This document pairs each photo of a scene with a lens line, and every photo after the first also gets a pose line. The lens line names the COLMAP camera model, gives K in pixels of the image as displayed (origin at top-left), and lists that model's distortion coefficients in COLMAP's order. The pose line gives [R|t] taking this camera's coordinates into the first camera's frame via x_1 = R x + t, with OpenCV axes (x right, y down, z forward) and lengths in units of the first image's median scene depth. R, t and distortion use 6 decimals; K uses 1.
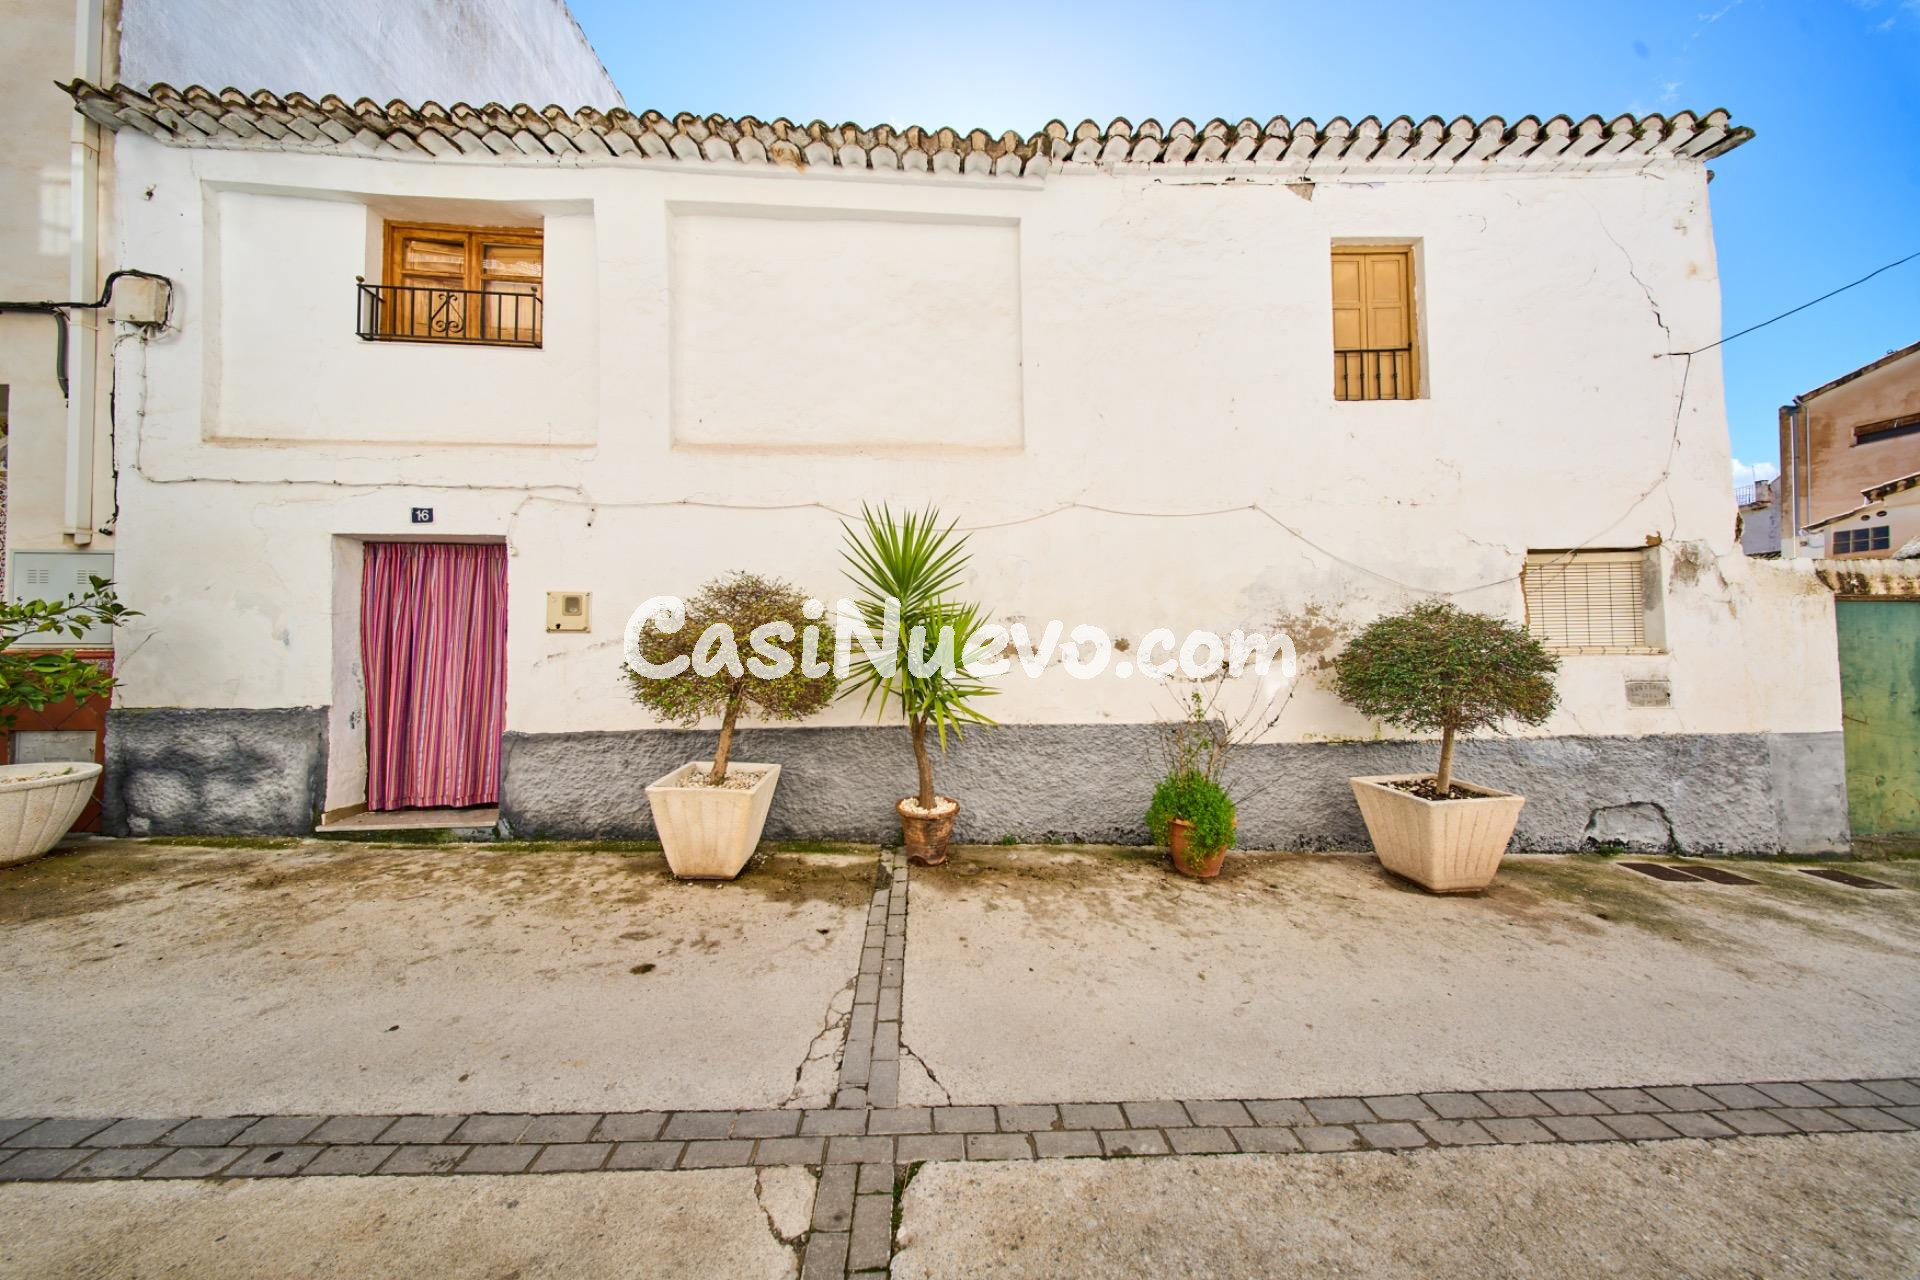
lens RADIAL K [[569.5, 0, 950.4], [0, 569.5, 636.1], [0, 0, 1]] dist [-0.000224, -0.000172]
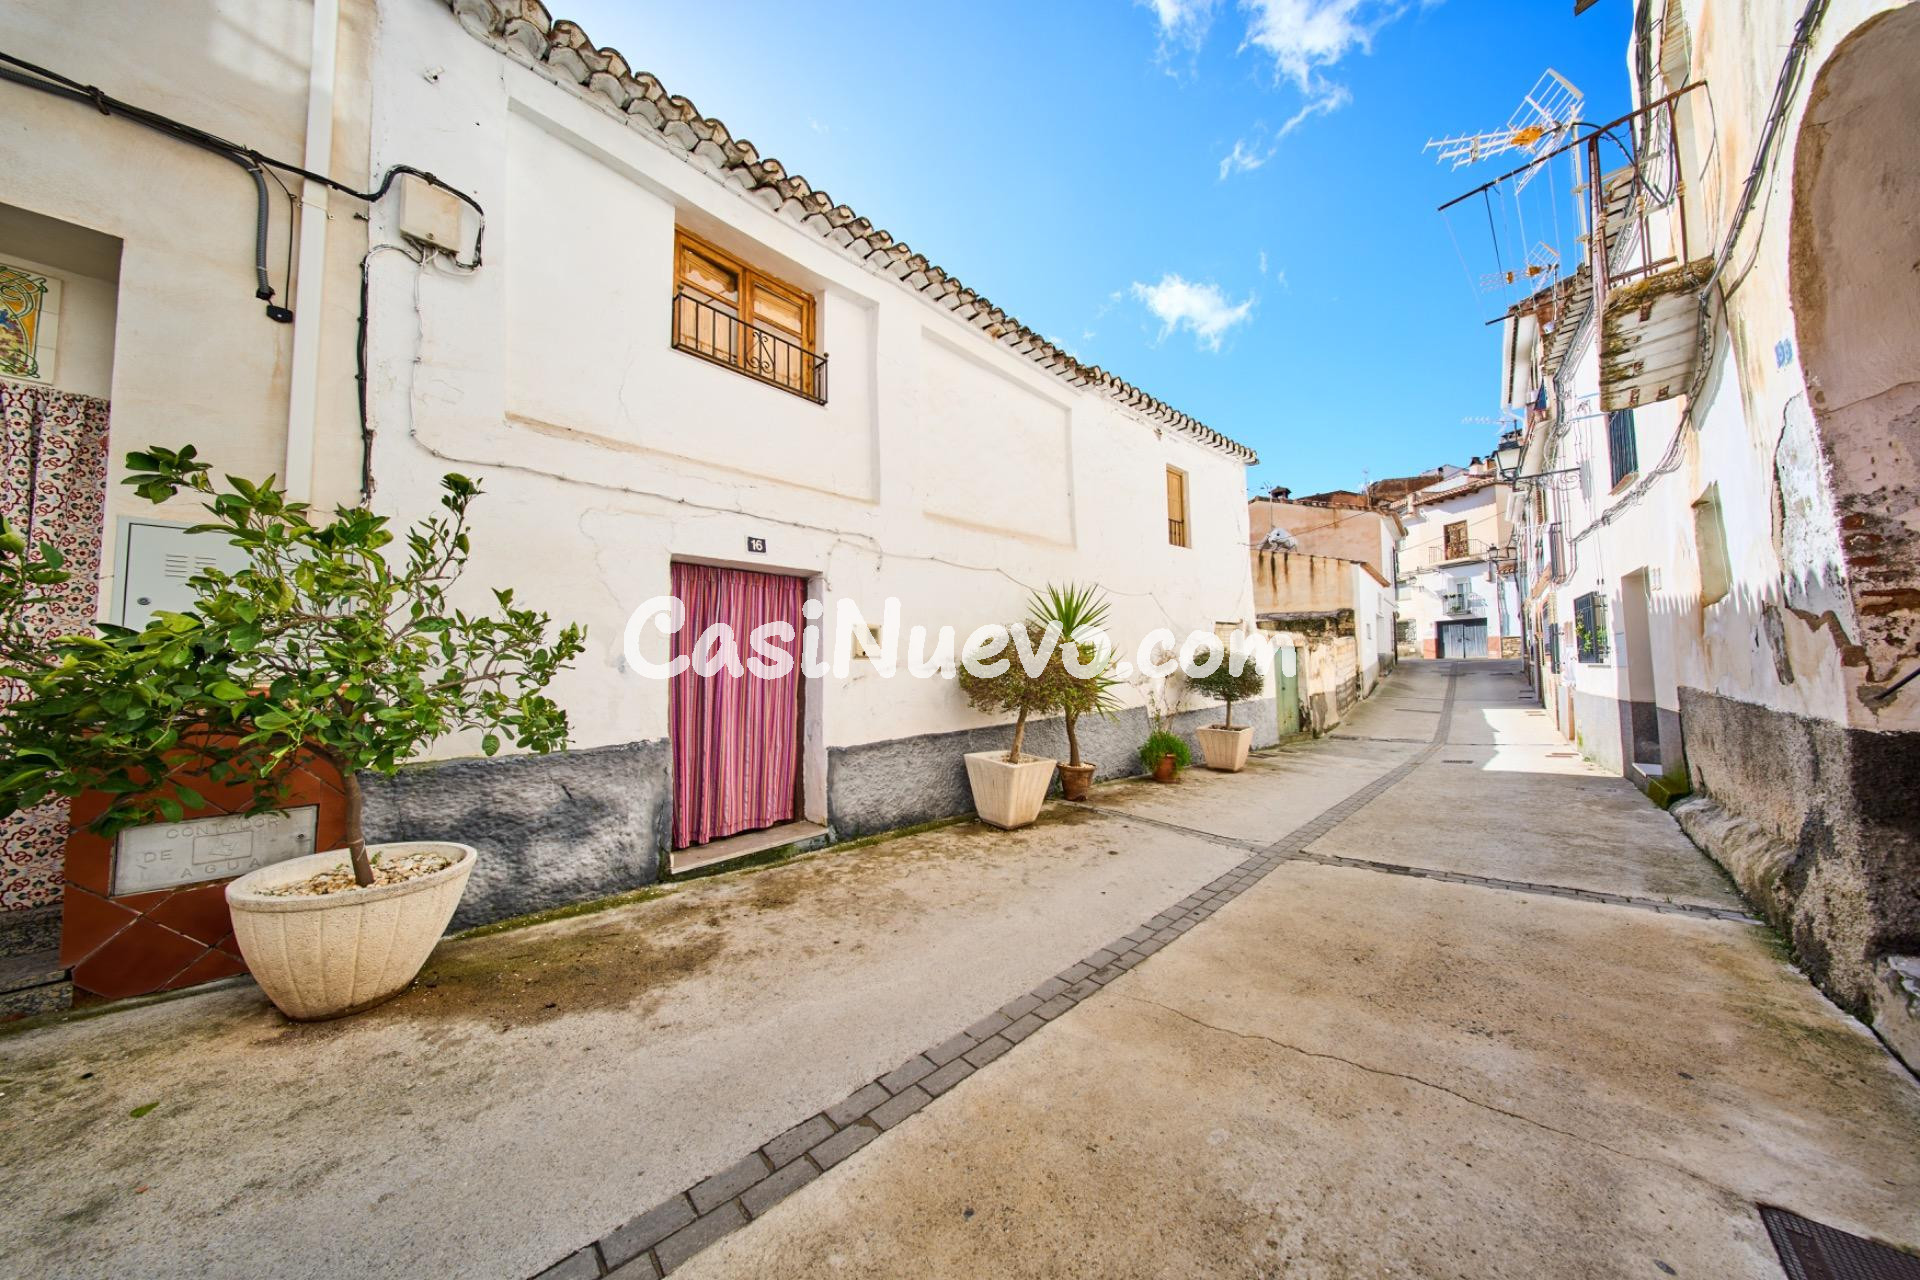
lens RADIAL K [[569.5, 0, 950.4], [0, 569.5, 636.1], [0, 0, 1]] dist [-0.000224, -0.000172]
pose [[0.750349, 0.026343, 0.660517, -1.374540], [-0.006187, 0.999442, -0.032832, -0.016029], [-0.661013, 0.020549, 0.750093, -0.001544]]
